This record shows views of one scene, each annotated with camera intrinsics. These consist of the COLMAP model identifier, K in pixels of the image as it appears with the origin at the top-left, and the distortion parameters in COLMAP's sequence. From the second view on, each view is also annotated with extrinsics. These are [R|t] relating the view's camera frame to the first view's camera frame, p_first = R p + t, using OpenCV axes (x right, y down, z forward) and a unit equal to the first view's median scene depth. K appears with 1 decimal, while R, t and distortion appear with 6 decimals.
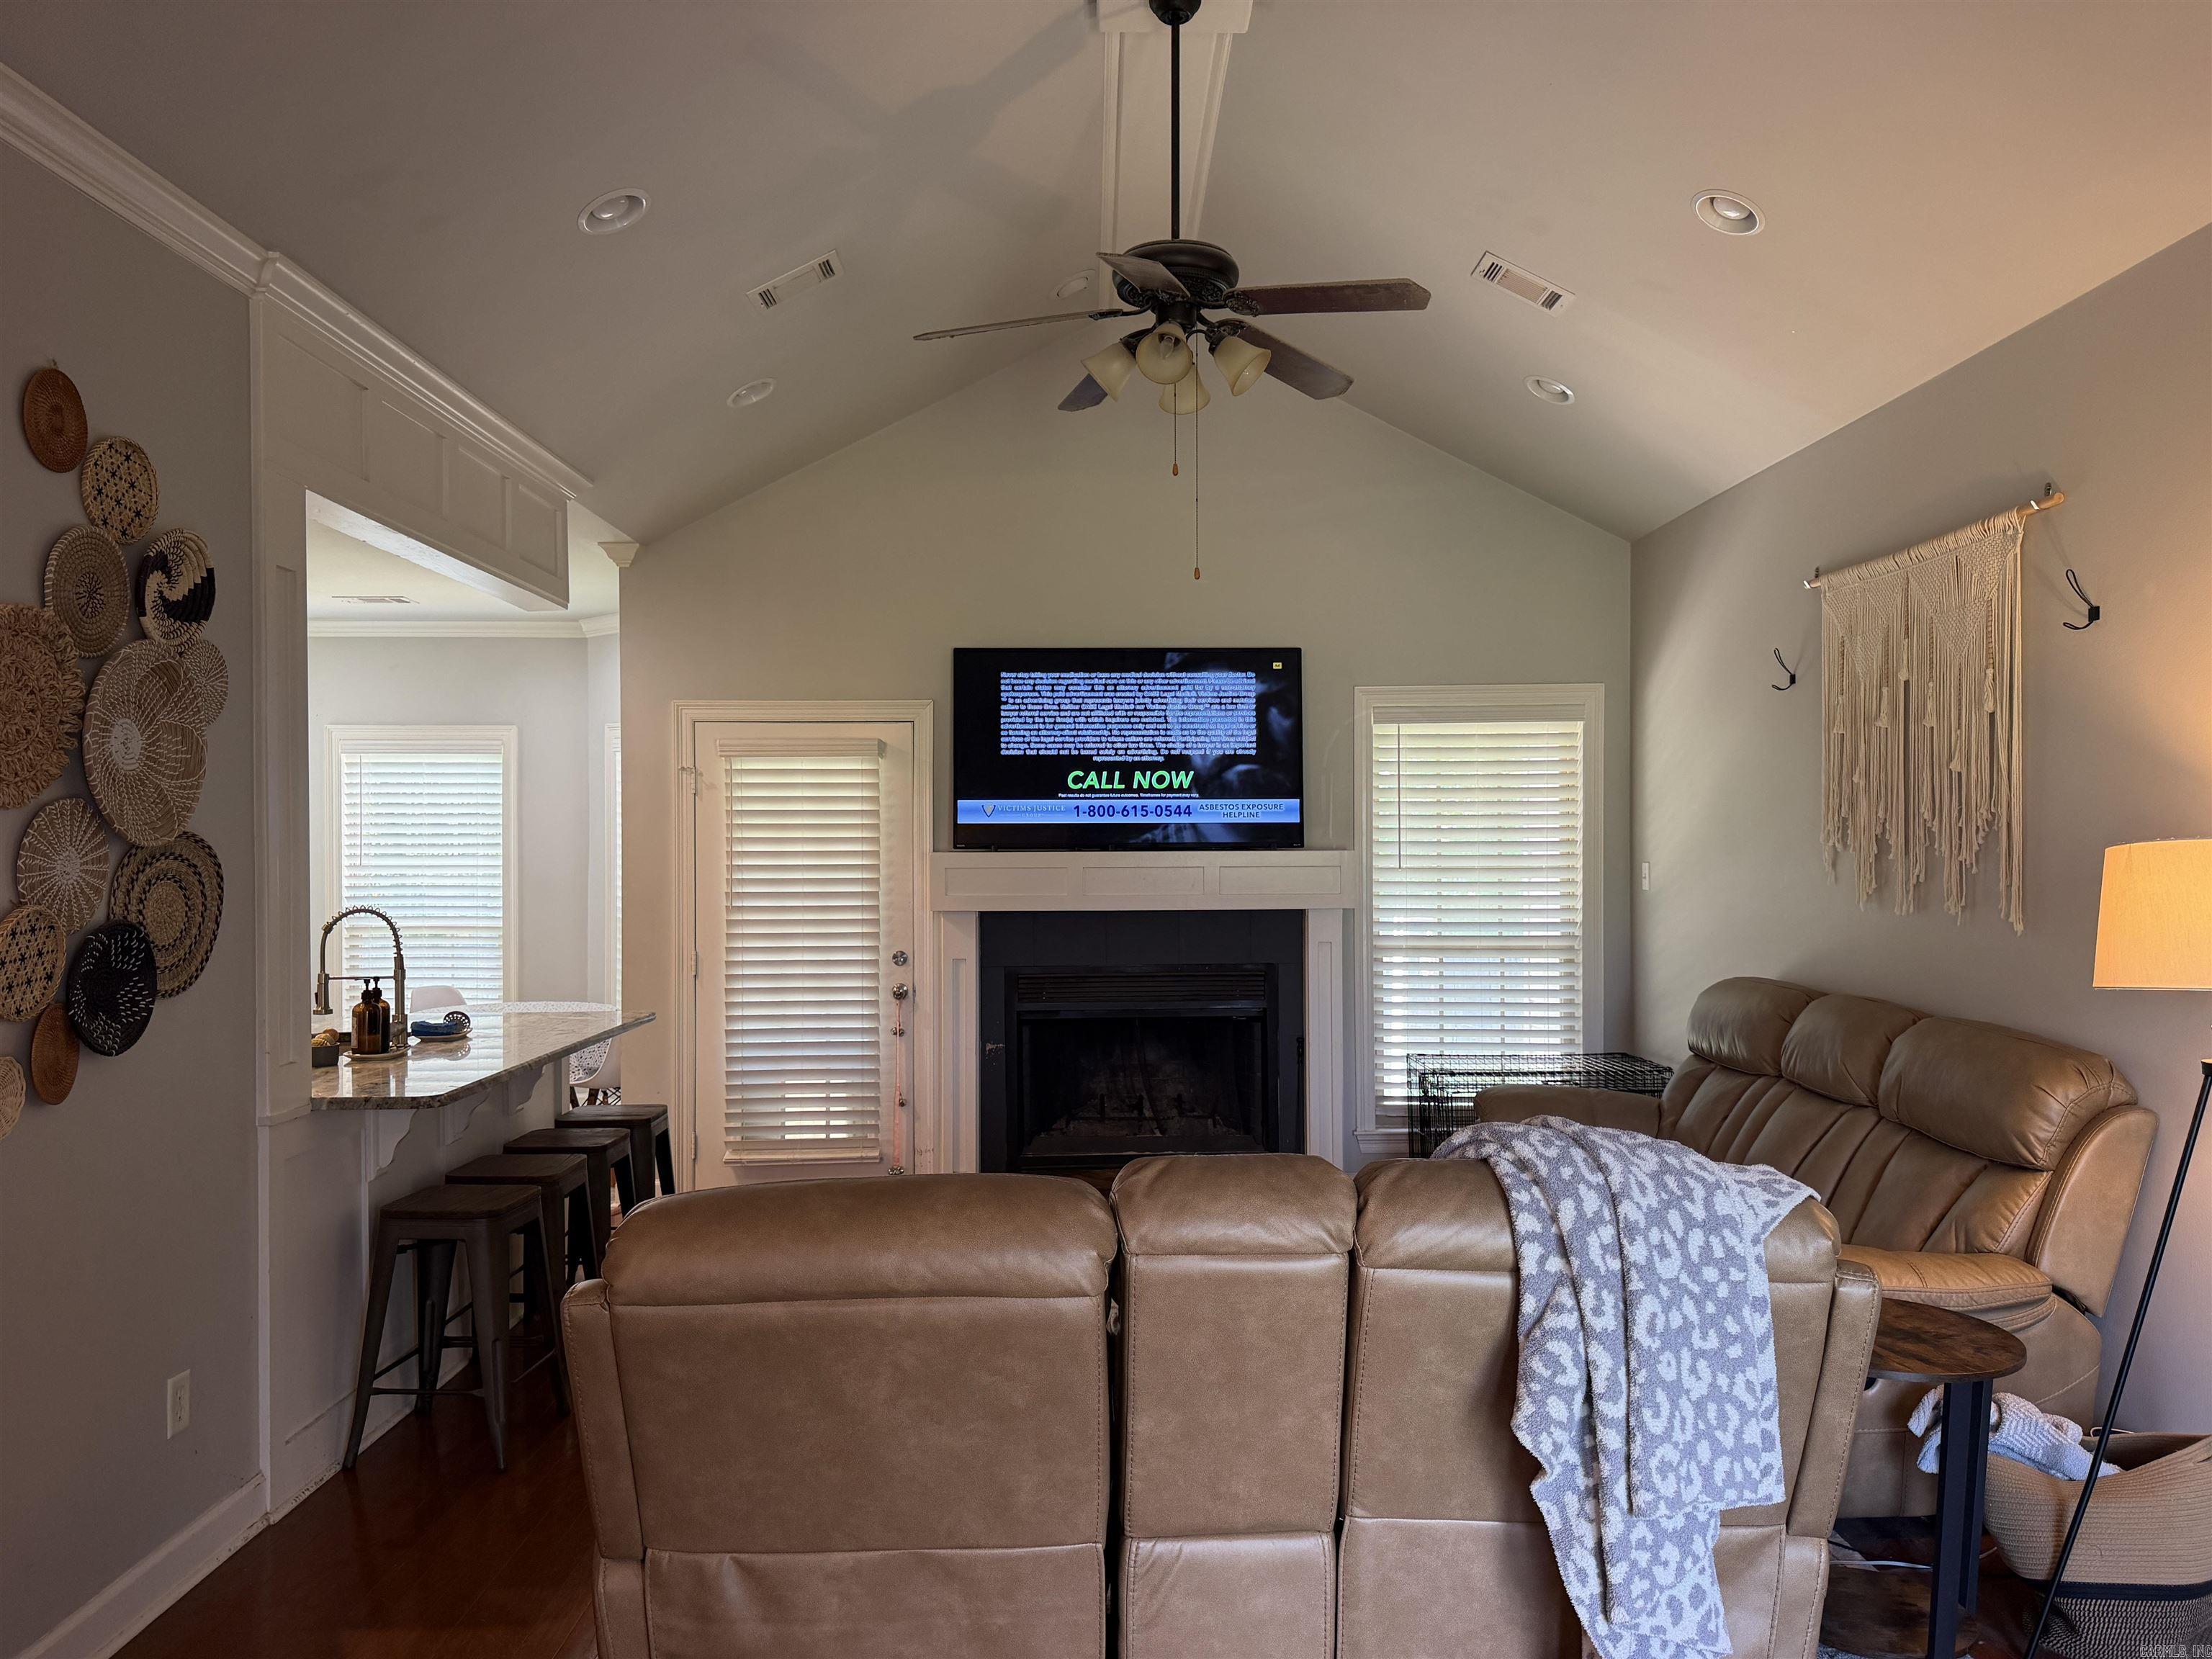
lens RADIAL K [[1543.1, 0, 1114.5], [0, 1543.1, 833.4], [0, 0, 1]] dist [0.060605, -0.077037]
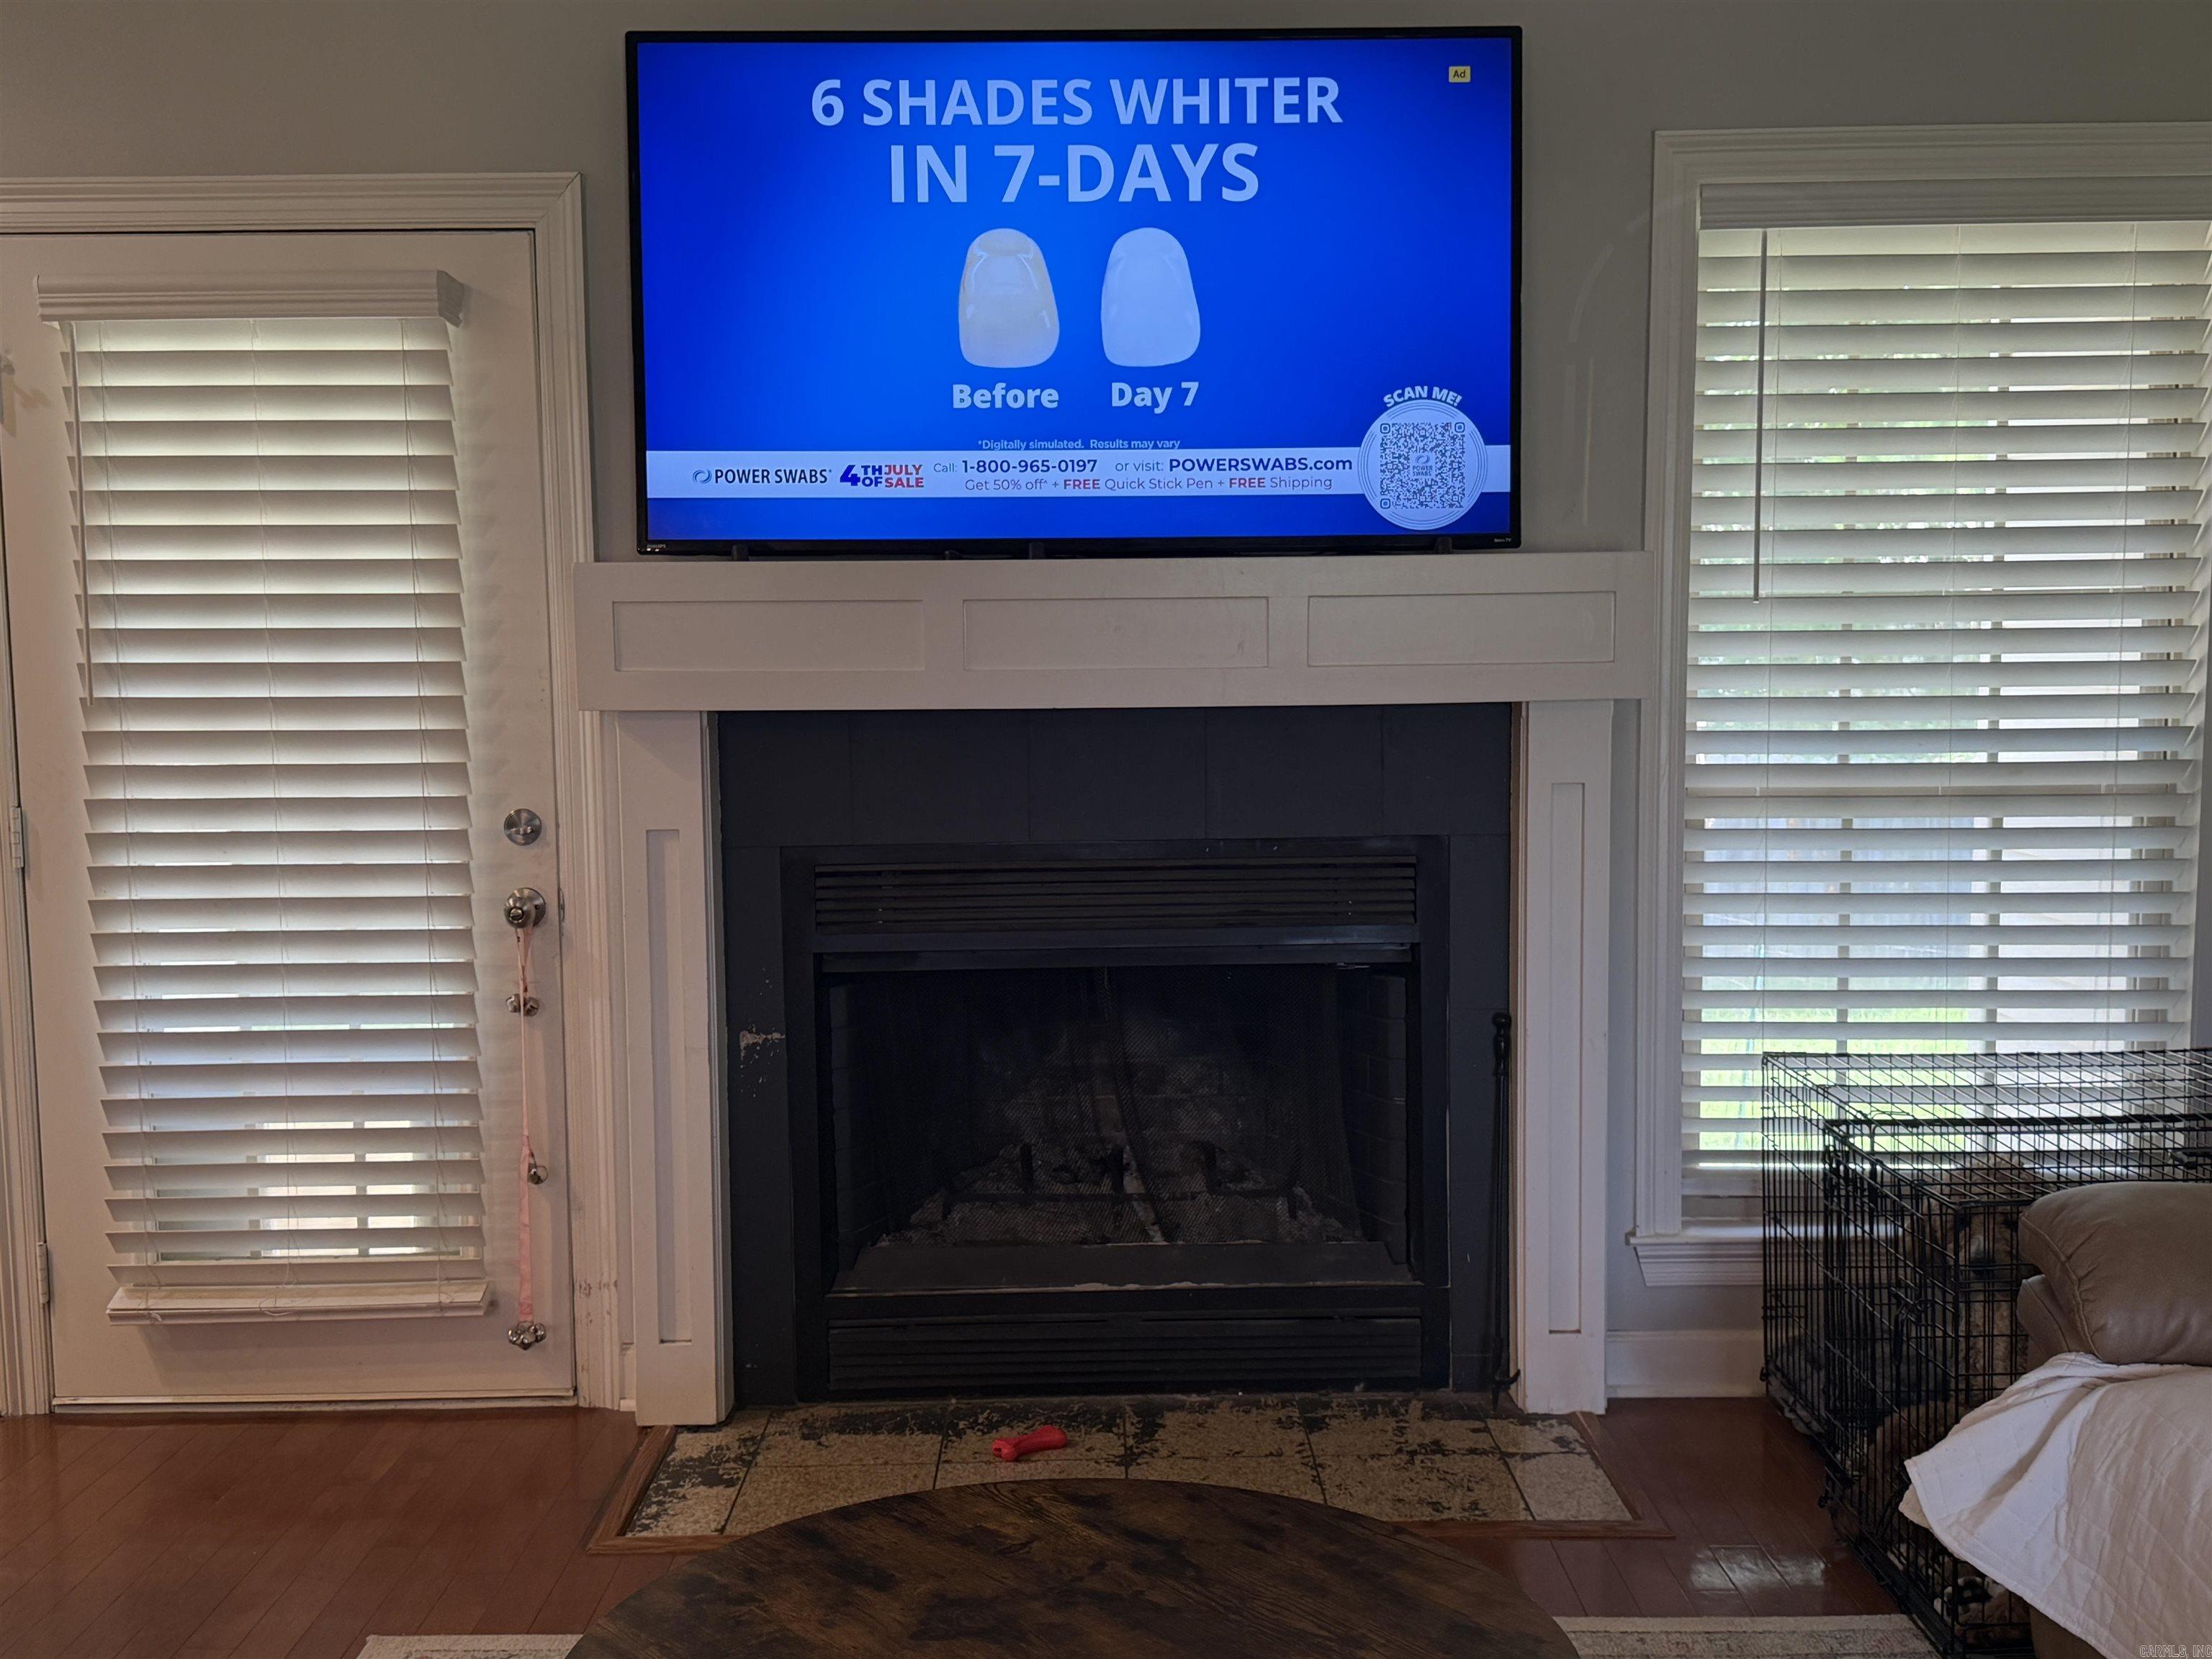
lens RADIAL K [[2381.4, 0, 1101.9], [0, 2381.4, 827.5], [0, 0, 1]] dist [0.129016, 0.000000]
pose [[0.999933, -0.004212, -0.010805, 0.020807], [0.005222, 0.995444, 0.095203, 0.021280], [0.010355, -0.095253, 0.995399, 0.369636]]
